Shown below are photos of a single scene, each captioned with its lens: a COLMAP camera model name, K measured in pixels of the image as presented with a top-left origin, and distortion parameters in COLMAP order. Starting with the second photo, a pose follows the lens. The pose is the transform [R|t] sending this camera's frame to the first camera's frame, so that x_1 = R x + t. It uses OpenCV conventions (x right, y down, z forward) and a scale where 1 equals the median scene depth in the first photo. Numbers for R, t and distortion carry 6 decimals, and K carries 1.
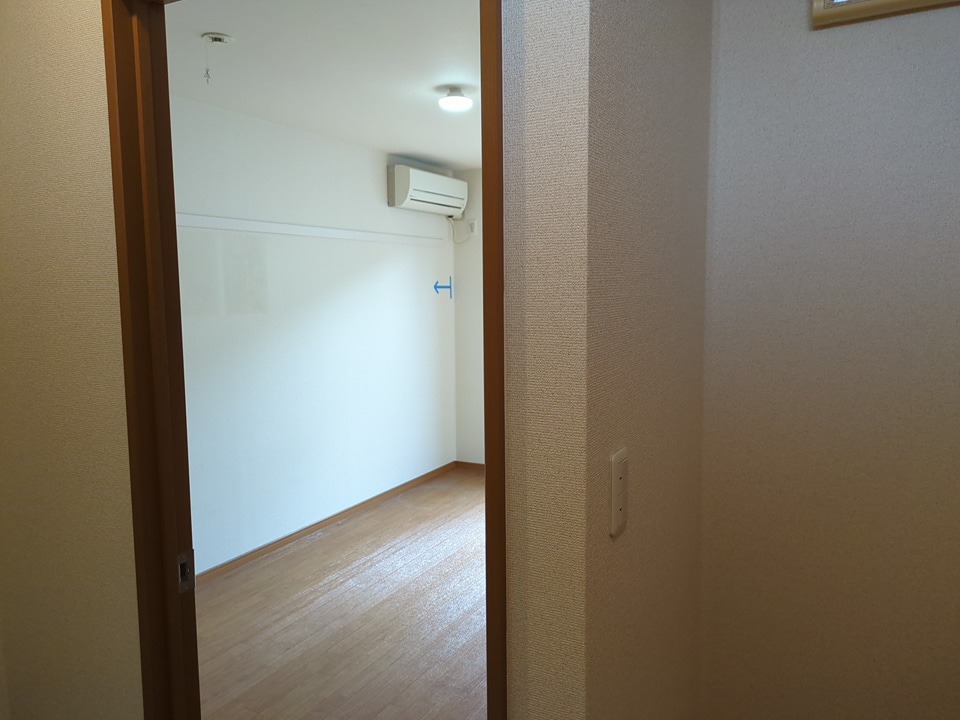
lens RADIAL K [[711.9, 0, 476.2], [0, 711.9, 361.3], [0, 0, 1]] dist [0.025682, -0.004378]
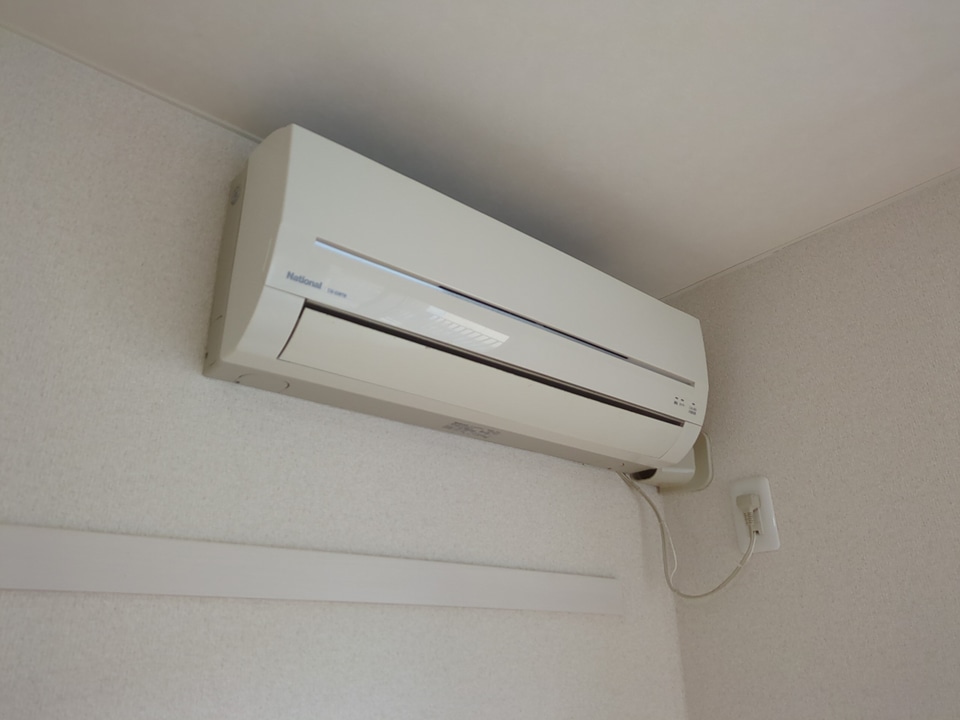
lens RADIAL K [[711.9, 0, 476.2], [0, 711.9, 361.3], [0, 0, 1]] dist [0.025682, -0.004378]
pose [[0.934058, -0.139564, -0.328721, -0.005878], [-0.035599, 0.879503, -0.474560, -0.124912], [0.355343, 0.454969, 0.816539, 0.779588]]
